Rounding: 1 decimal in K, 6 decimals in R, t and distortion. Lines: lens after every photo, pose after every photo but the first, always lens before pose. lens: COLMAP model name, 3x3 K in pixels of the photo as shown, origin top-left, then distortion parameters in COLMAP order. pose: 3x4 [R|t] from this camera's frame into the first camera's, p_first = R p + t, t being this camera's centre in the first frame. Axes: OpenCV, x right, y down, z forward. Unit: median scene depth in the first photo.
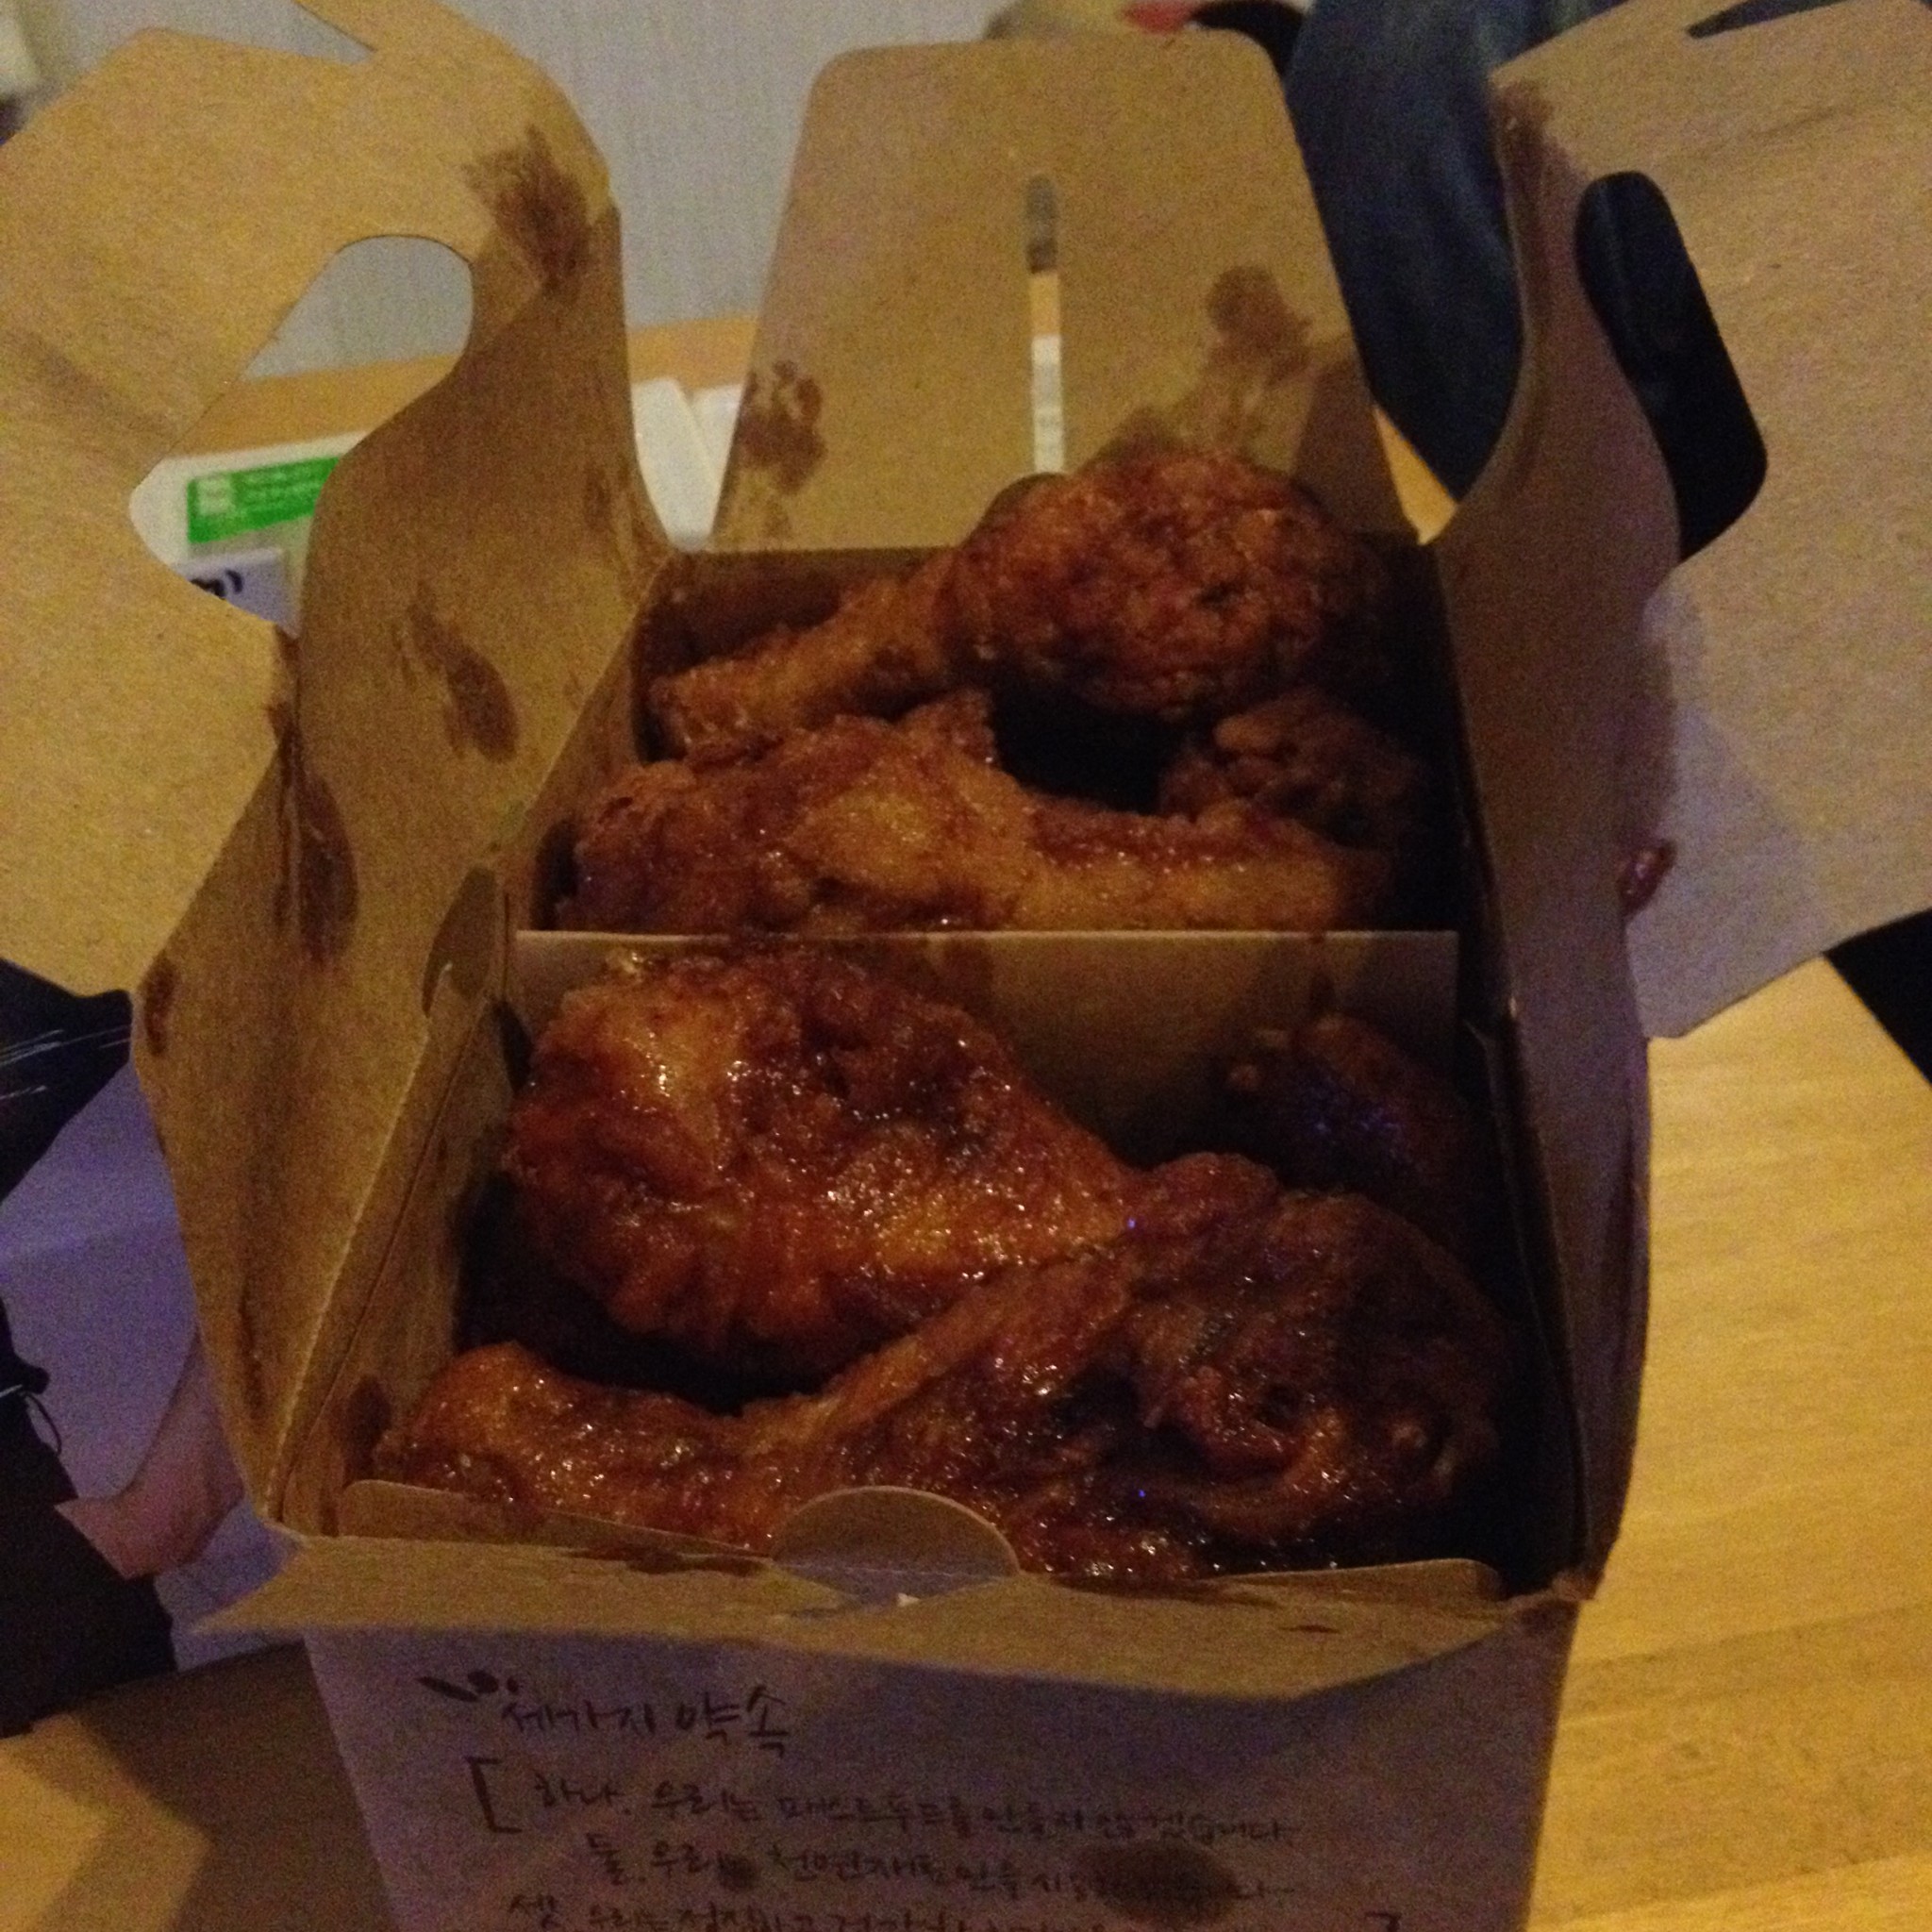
lens RADIAL K [[2406.0, 0, 987.3], [0, 2406.0, 962.1], [0, 0, 1]] dist [0.076731, -0.004015]
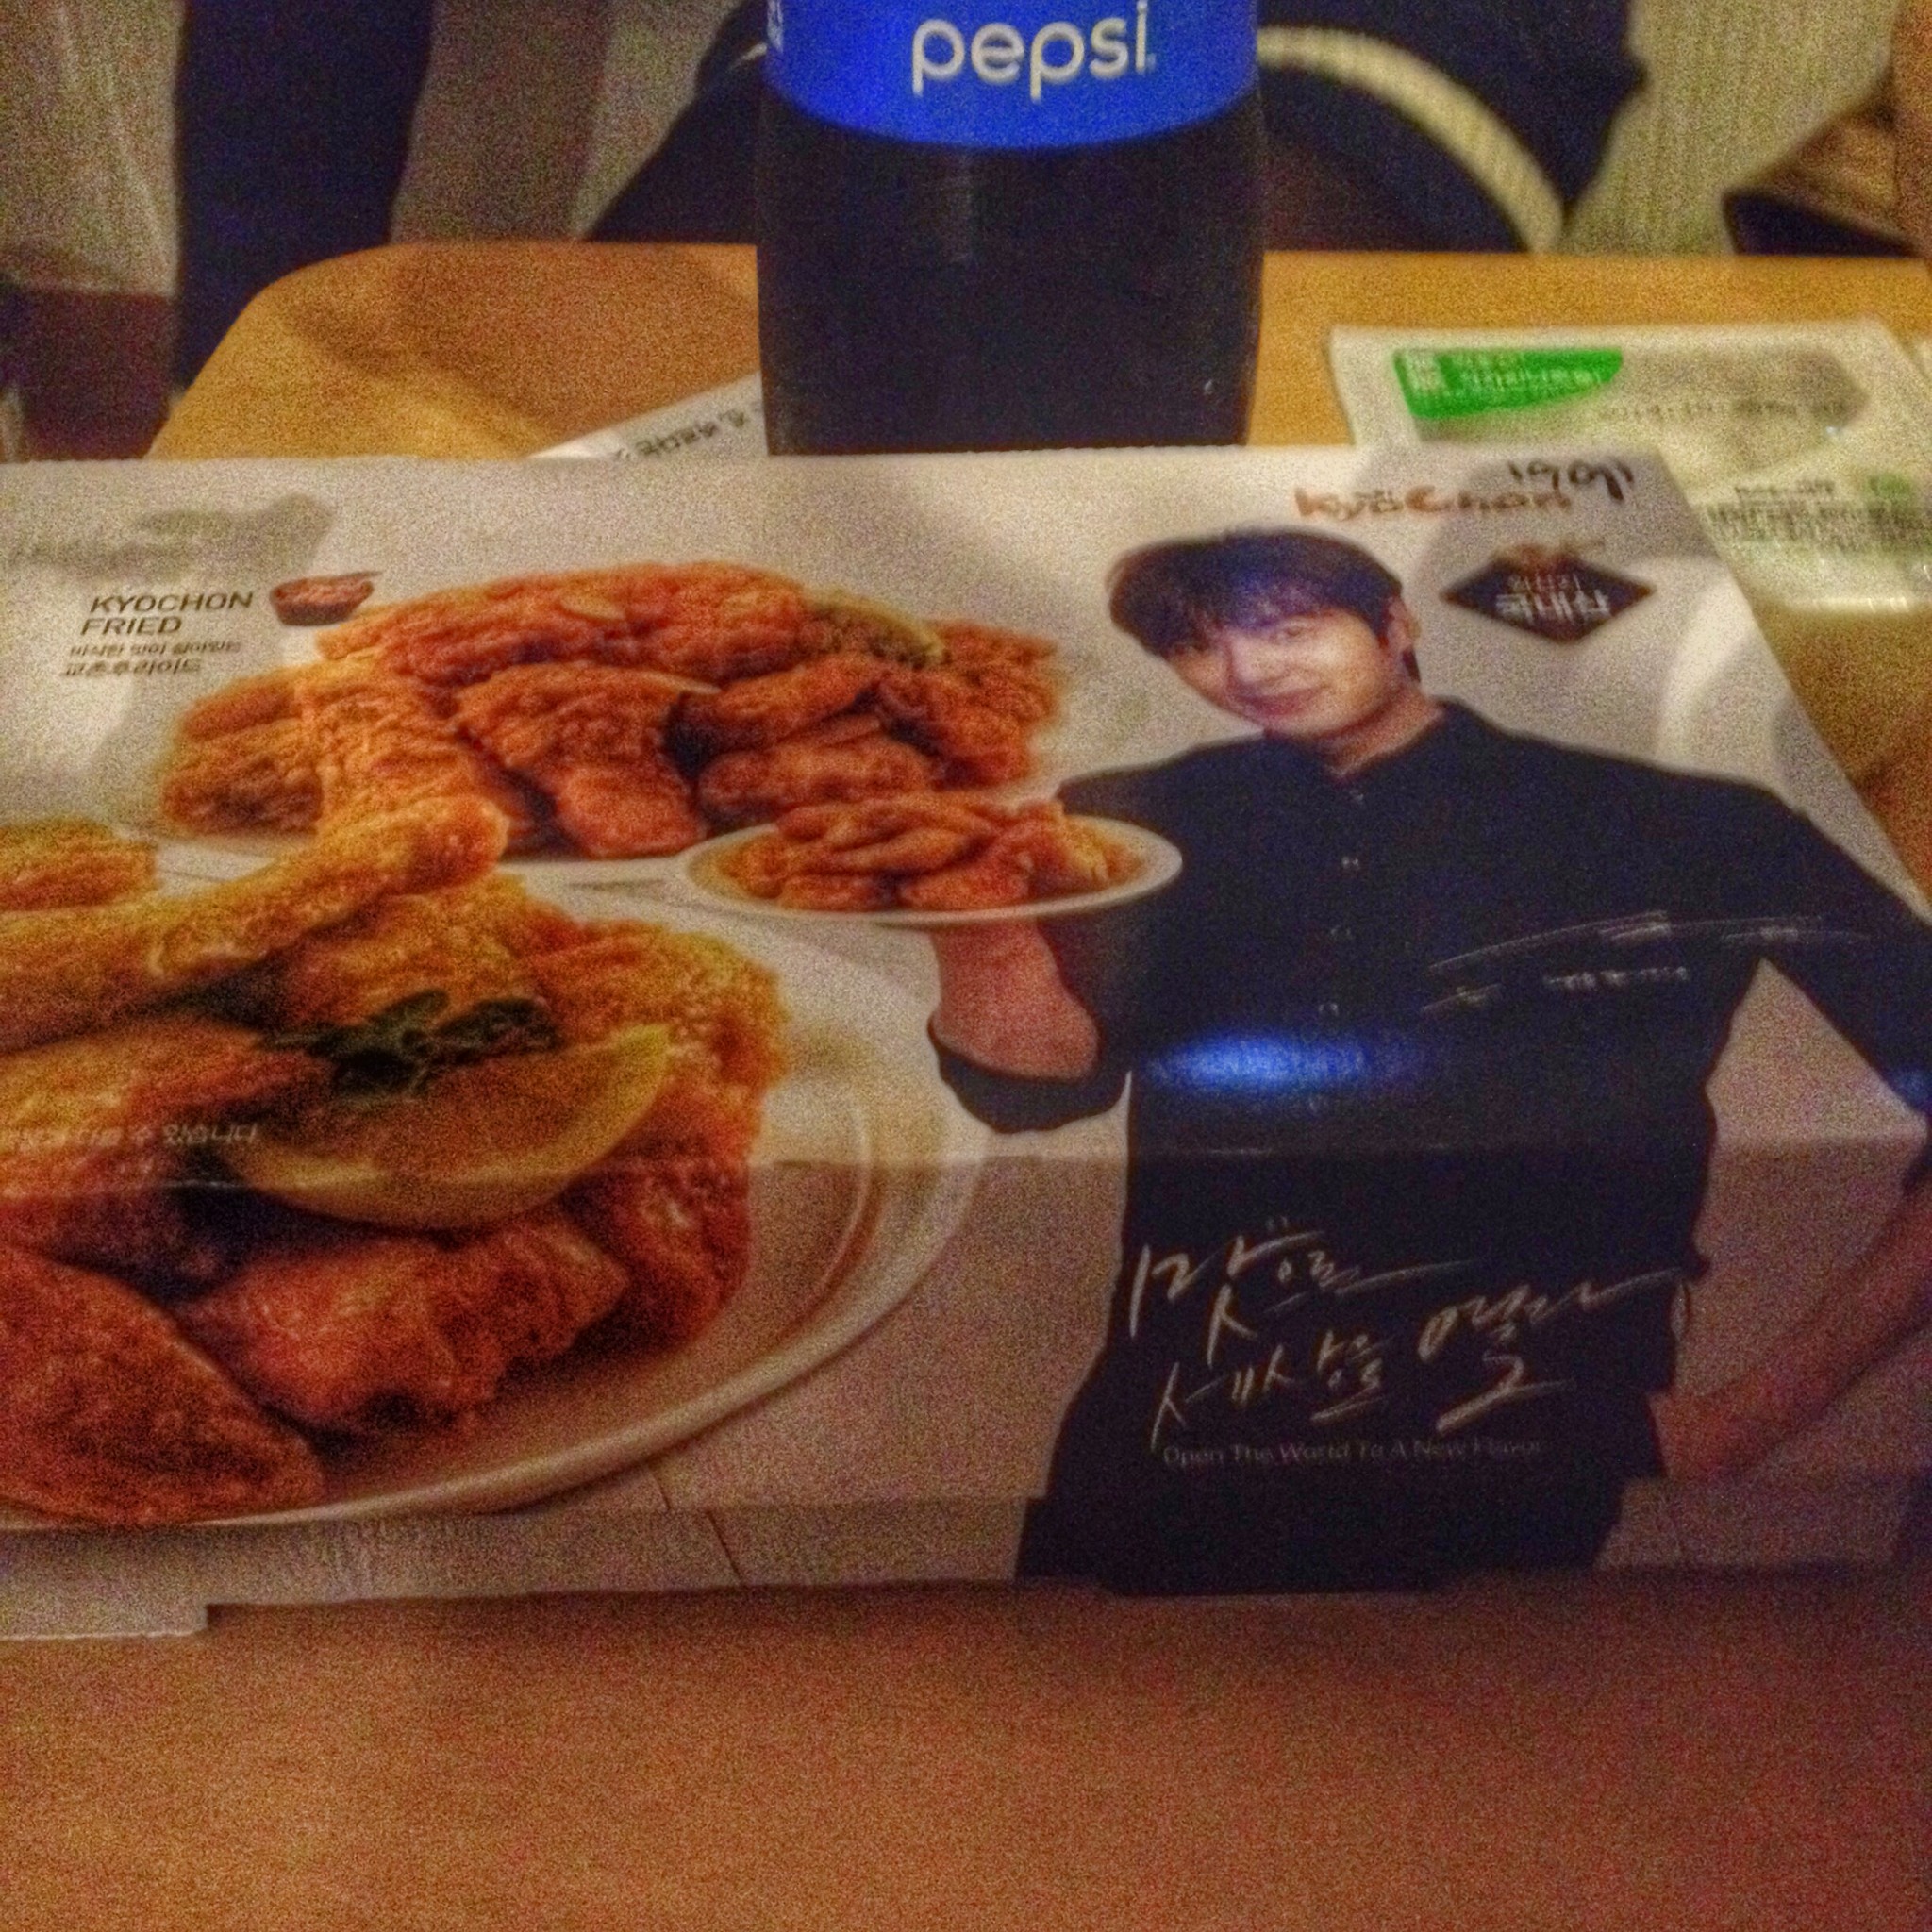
lens RADIAL K [[2406.0, 0, 987.3], [0, 2406.0, 962.1], [0, 0, 1]] dist [0.076731, -0.004015]
pose [[0.971439, 0.188068, -0.144696, -0.458716], [-0.184401, 0.982098, 0.038476, 0.055091], [0.149341, -0.010695, 0.988728, 0.006785]]
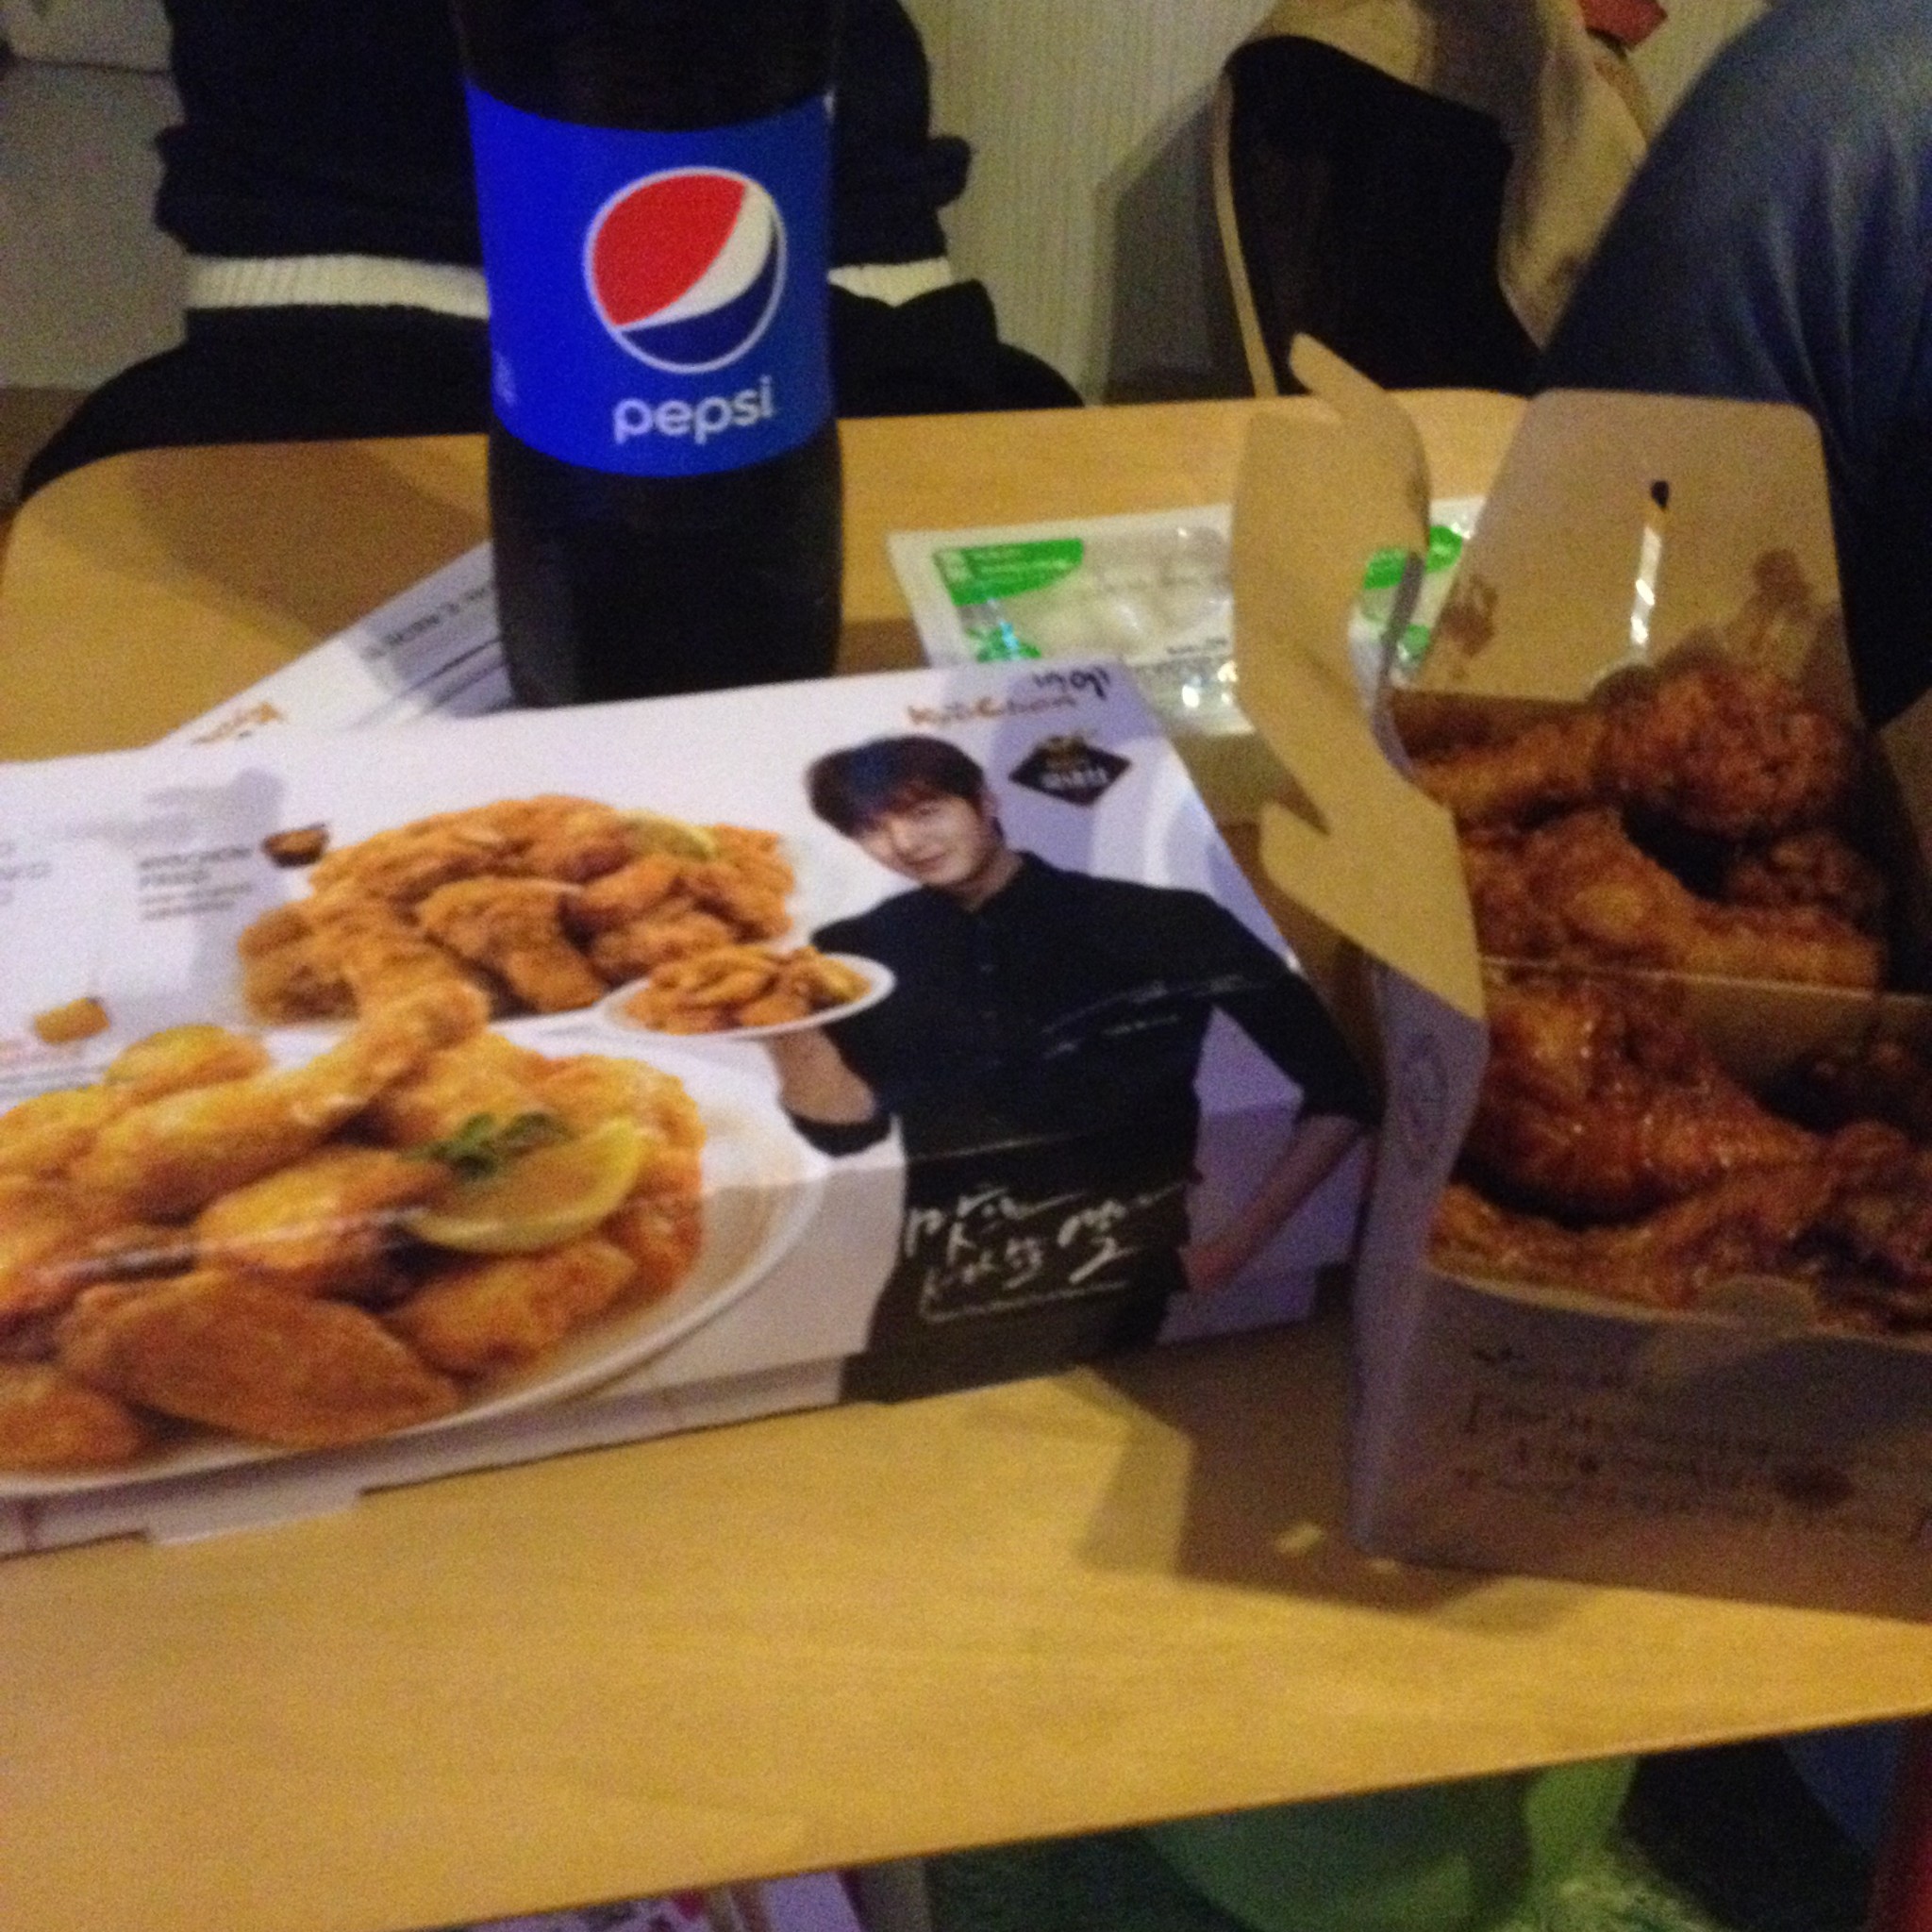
lens RADIAL K [[2406.0, 0, 987.3], [0, 2406.0, 962.1], [0, 0, 1]] dist [0.076731, -0.004015]
pose [[0.993312, 0.086062, 0.076970, -0.589519], [-0.091233, 0.993614, 0.066395, -0.084683], [-0.070764, -0.072973, 0.994820, -0.664683]]
